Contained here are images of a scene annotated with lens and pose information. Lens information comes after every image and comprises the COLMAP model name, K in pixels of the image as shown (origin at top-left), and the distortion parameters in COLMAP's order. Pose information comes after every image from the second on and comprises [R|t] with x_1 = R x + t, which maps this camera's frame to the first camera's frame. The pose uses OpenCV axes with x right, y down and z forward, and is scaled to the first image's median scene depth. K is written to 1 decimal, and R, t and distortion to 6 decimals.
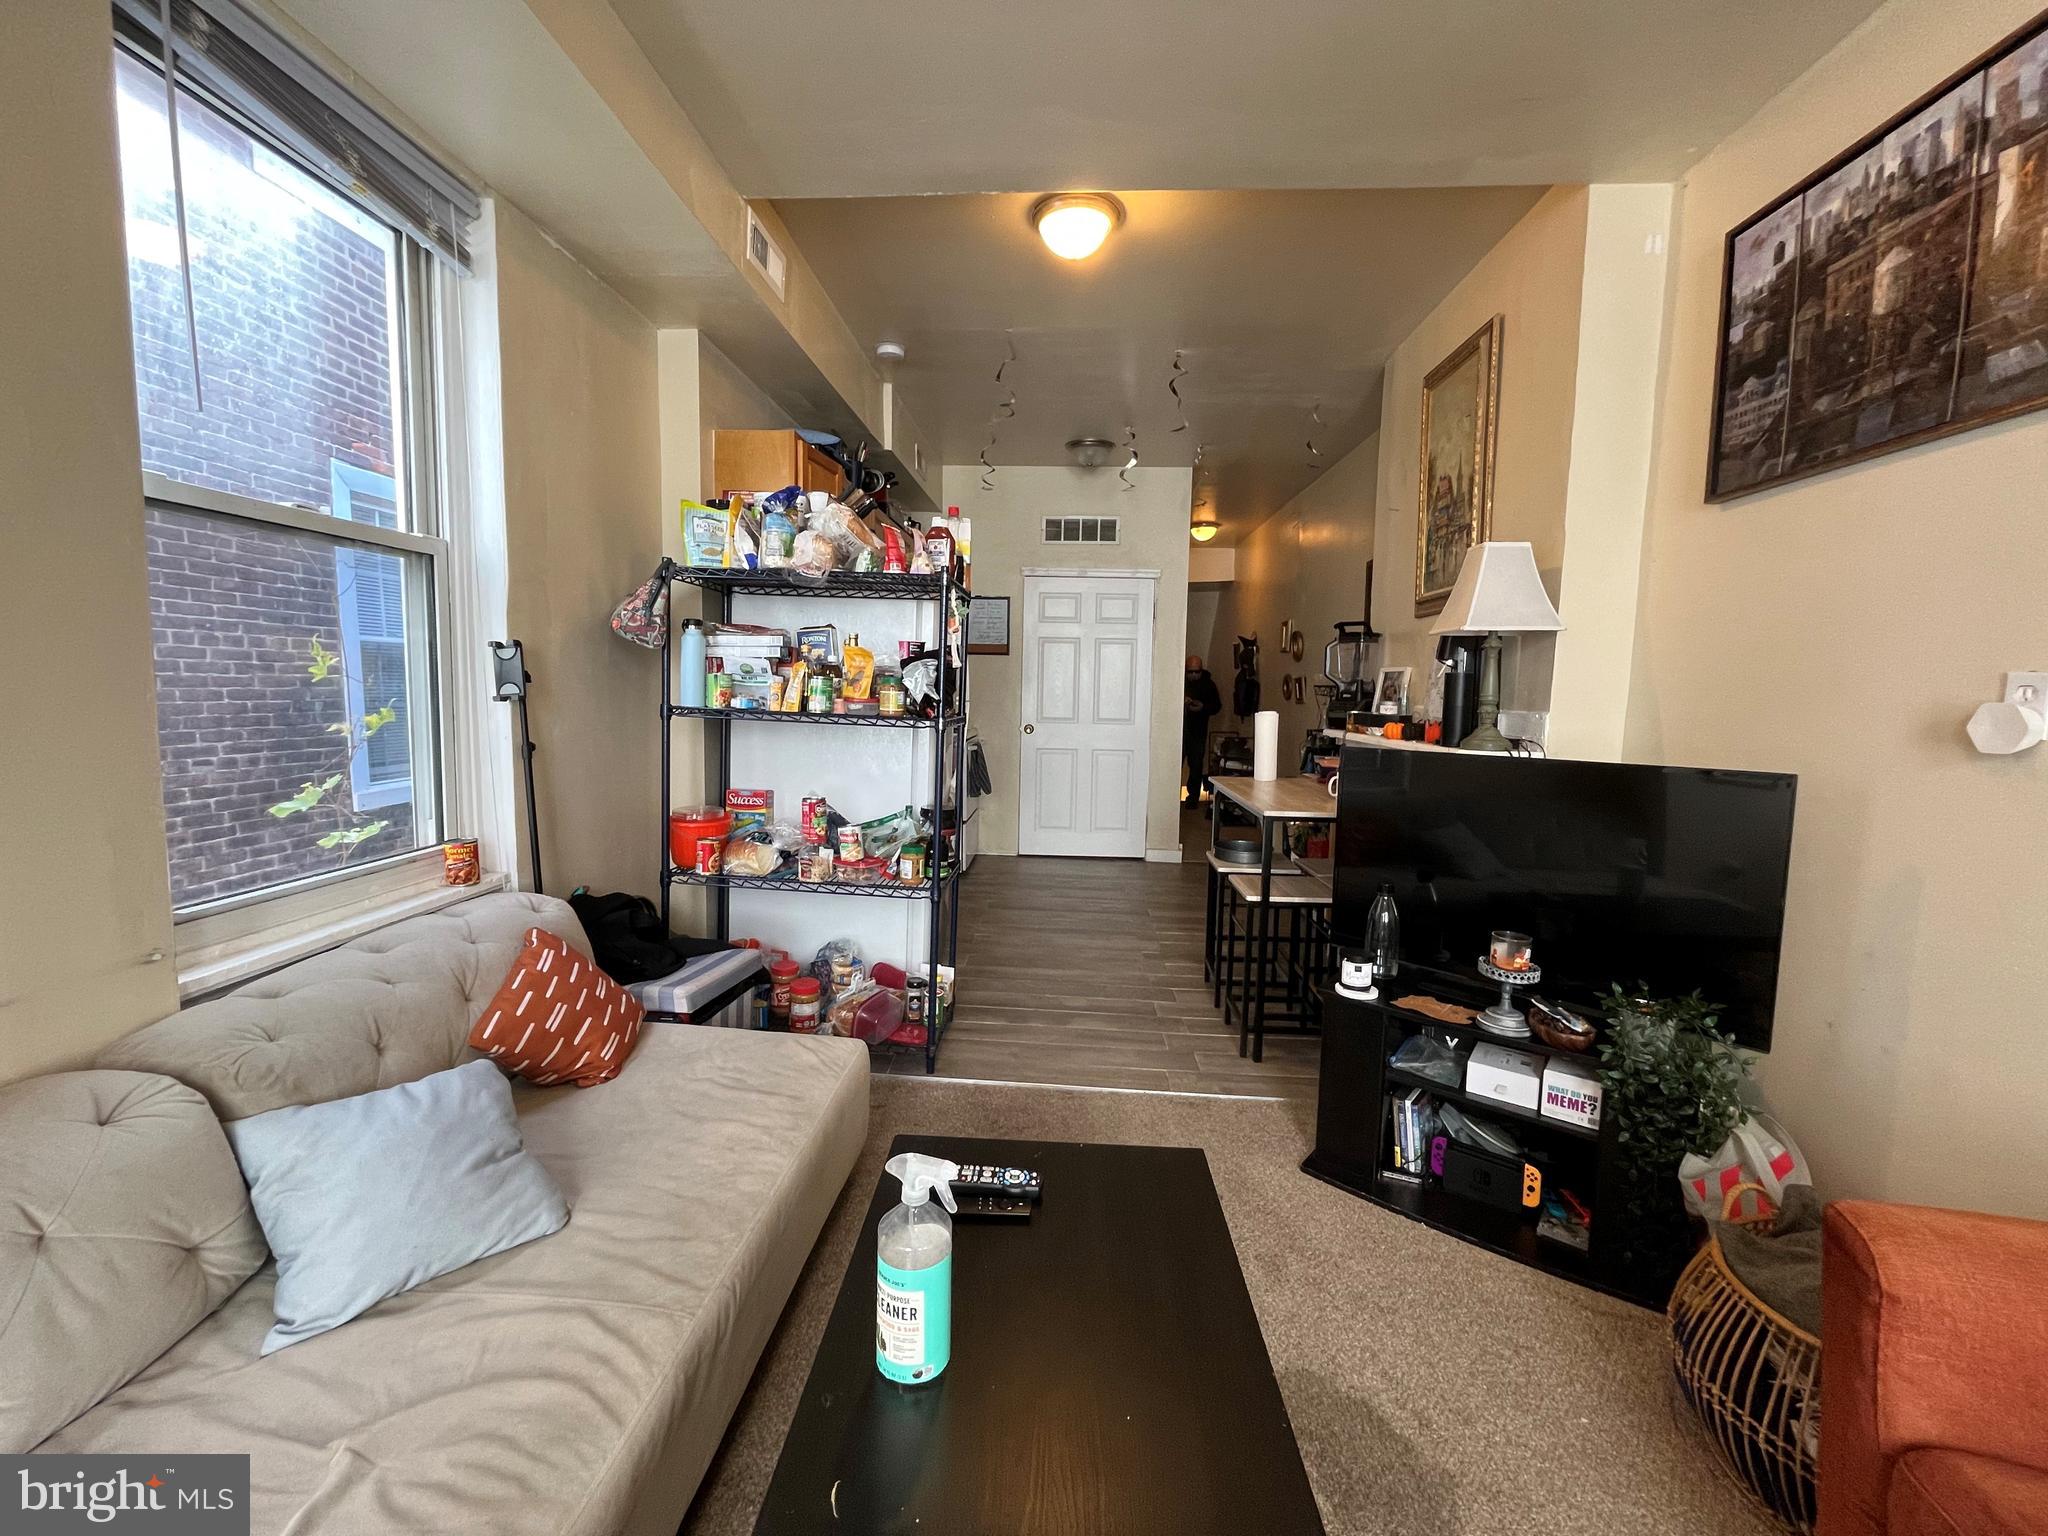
lens RADIAL K [[836.5, 0, 1019.7], [0, 836.5, 766.5], [0, 0, 1]] dist [-0.000897, -0.003334]
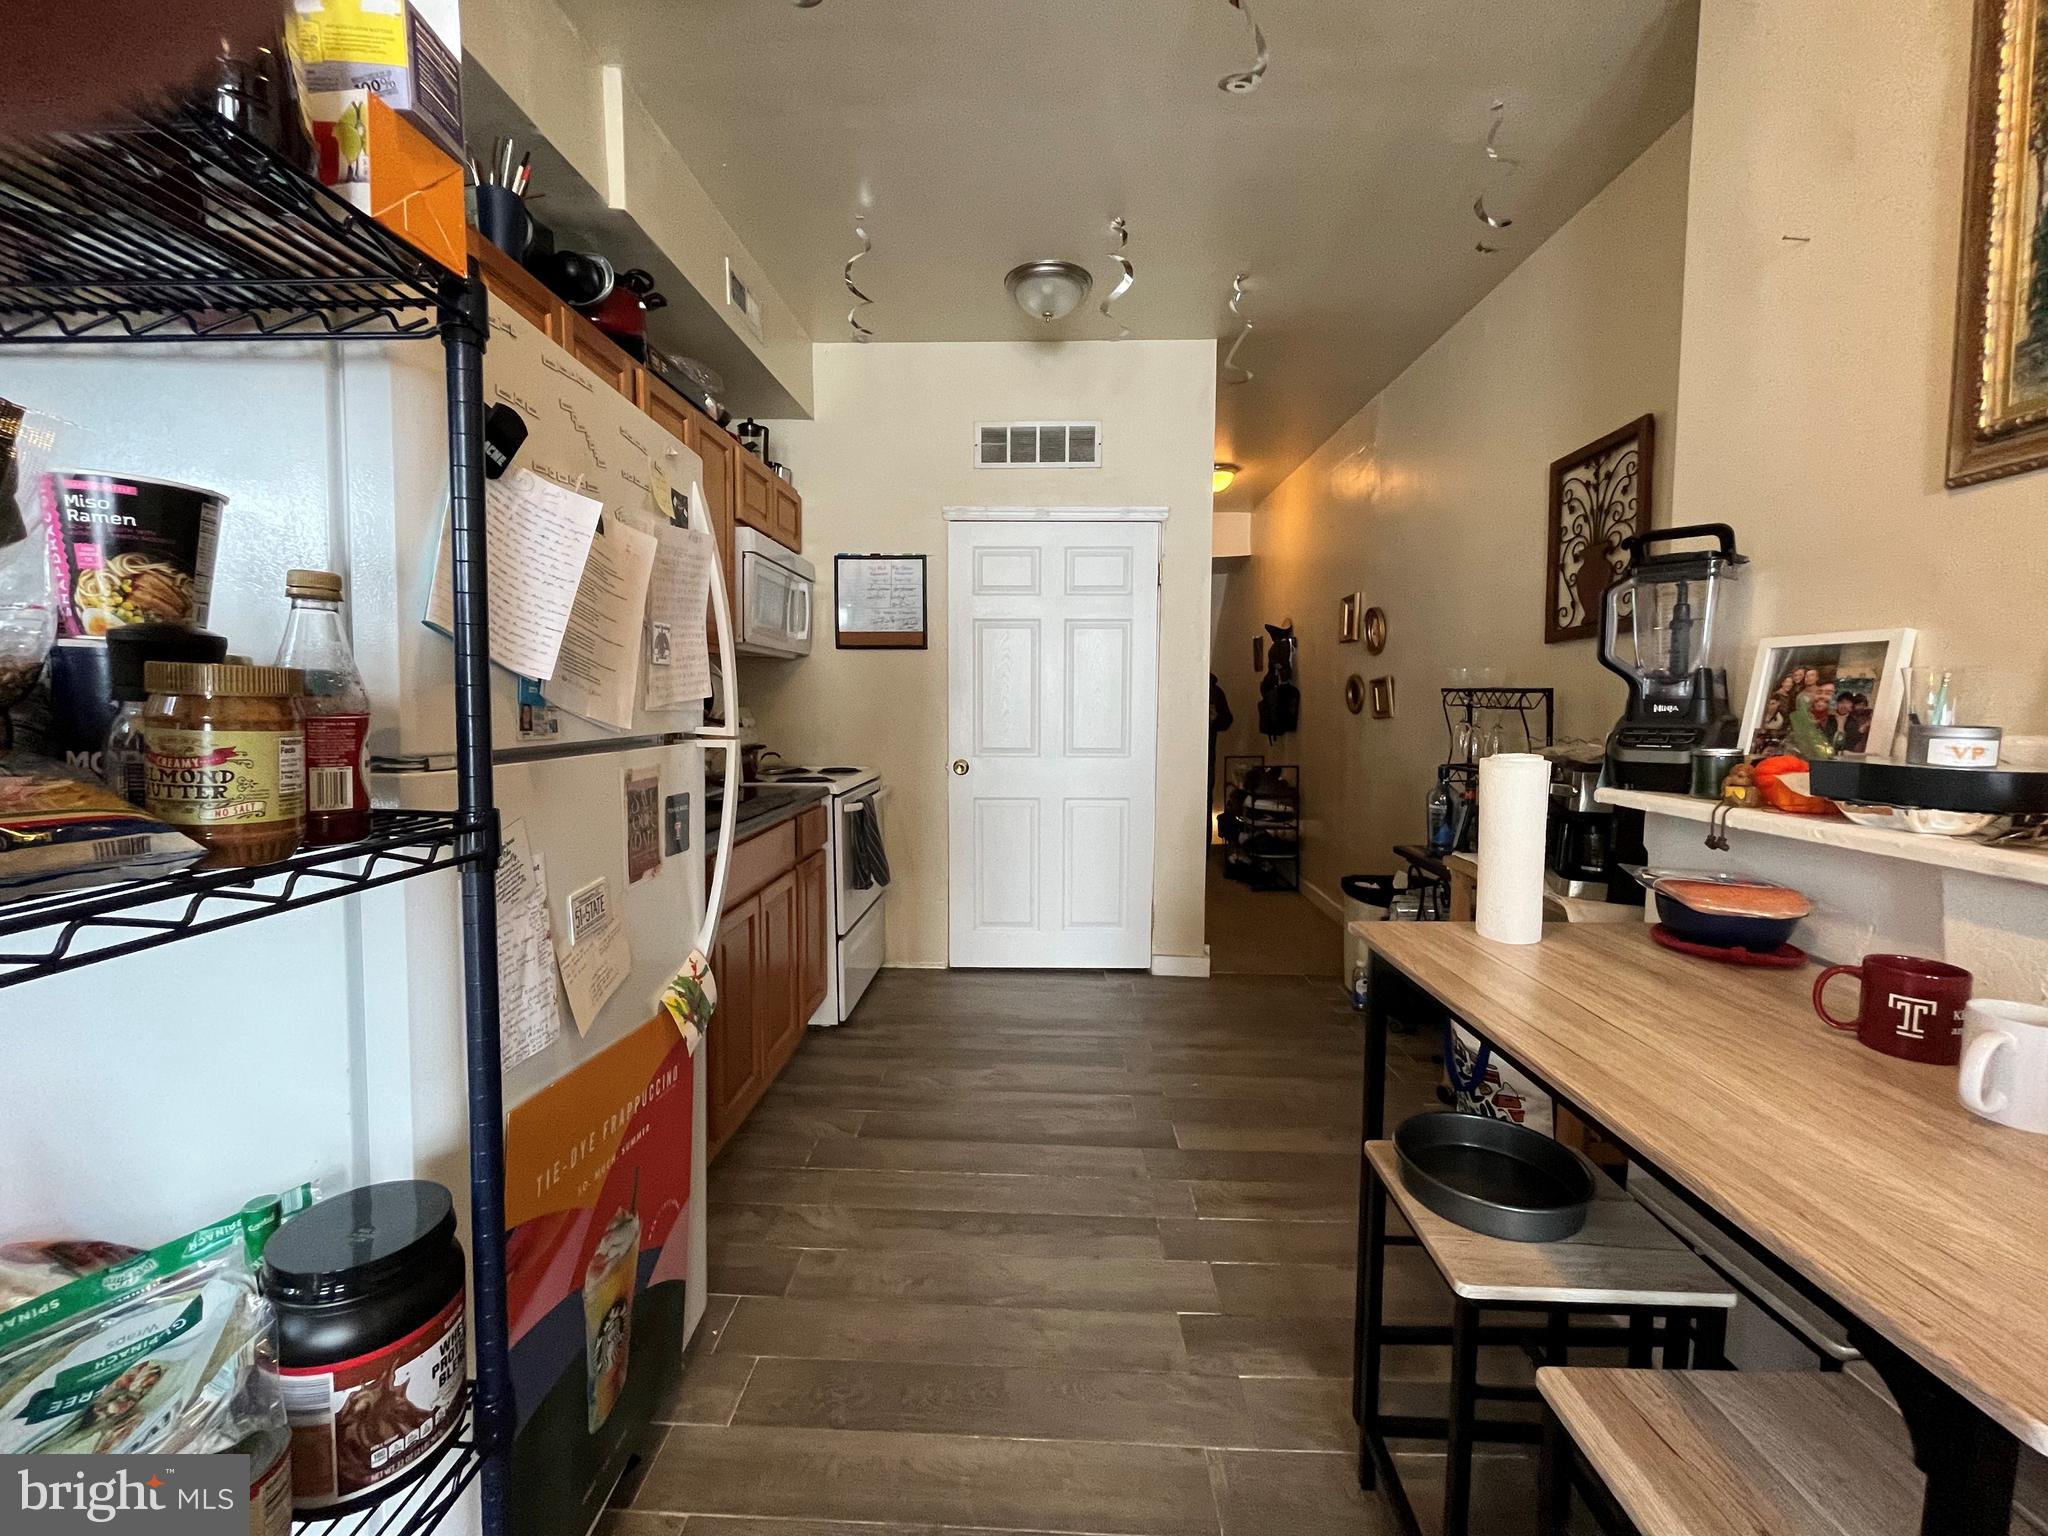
lens RADIAL K [[836.5, 0, 1019.7], [0, 836.5, 766.5], [0, 0, 1]] dist [-0.000897, -0.003334]
pose [[0.999603, -0.017270, 0.022266, 0.041467], [0.017597, 0.999739, -0.014580, -0.036122], [-0.022009, 0.014966, 0.999646, 0.384571]]
